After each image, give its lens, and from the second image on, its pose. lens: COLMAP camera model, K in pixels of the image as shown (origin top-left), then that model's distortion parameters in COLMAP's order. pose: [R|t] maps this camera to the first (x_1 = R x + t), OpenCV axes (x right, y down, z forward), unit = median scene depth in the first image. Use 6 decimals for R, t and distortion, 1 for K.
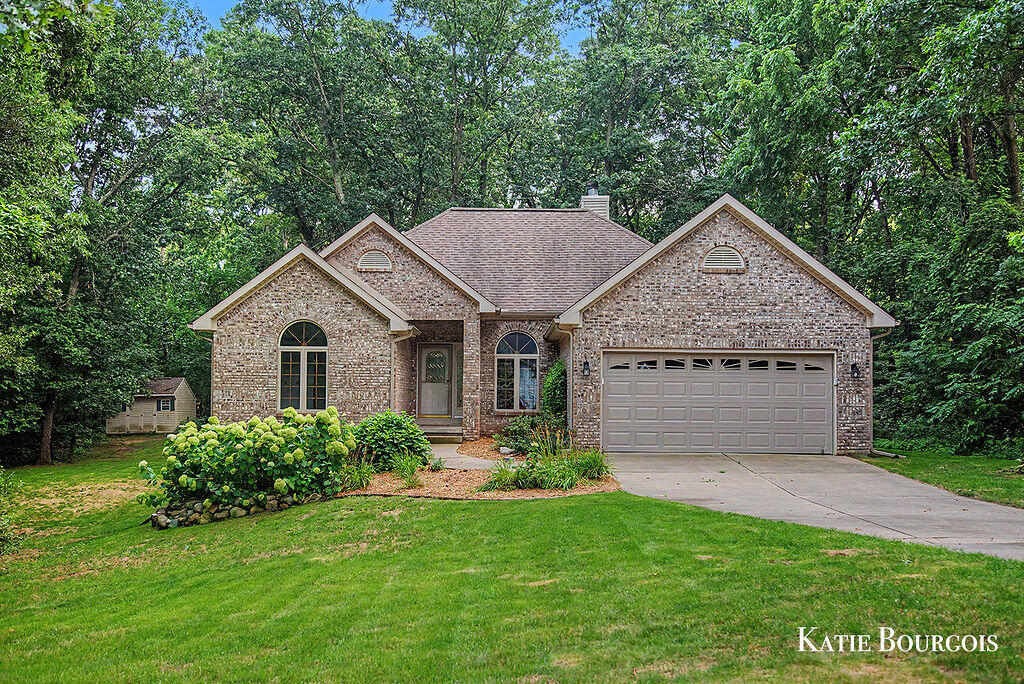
lens RADIAL K [[1061.9, 0, 511.5], [0, 1061.9, 344.6], [0, 0, 1]] dist [0.011955, 0.000000]
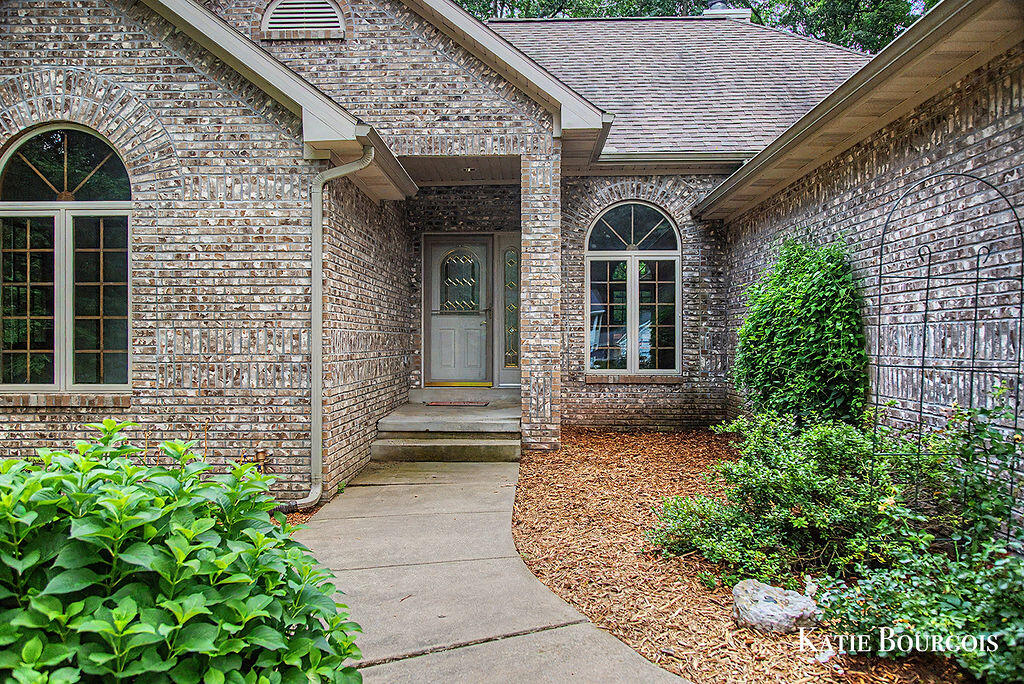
lens RADIAL K [[826.1, 0, 504.4], [0, 826.1, 337.8], [0, 0, 1]] dist [-0.021043, 0.001594]
pose [[0.999103, -0.008988, -0.041376, -0.039180], [0.010718, 0.999069, 0.041794, 0.033667], [0.040962, -0.042200, 0.998269, 0.685379]]
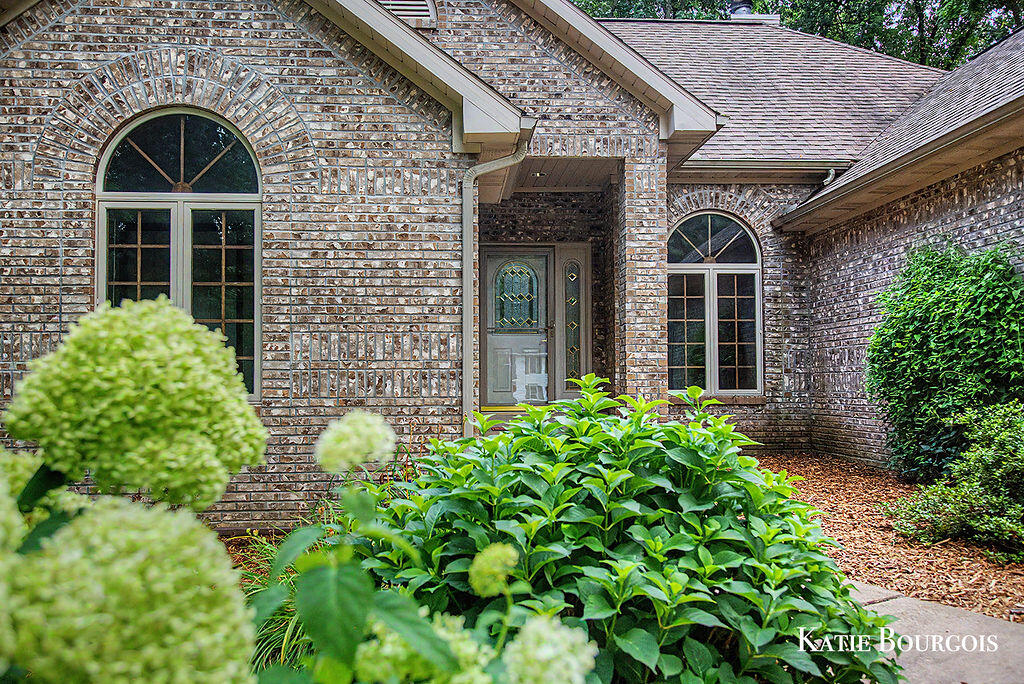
lens RADIAL K [[942.8, 0, 515.8], [0, 942.8, 346.2], [0, 0, 1]] dist [-0.008680, 0.000000]
pose [[0.998059, -0.010703, 0.061357, -0.106561], [0.010345, 0.999928, 0.006161, 0.042713], [-0.061418, -0.005515, 0.998097, 0.666075]]
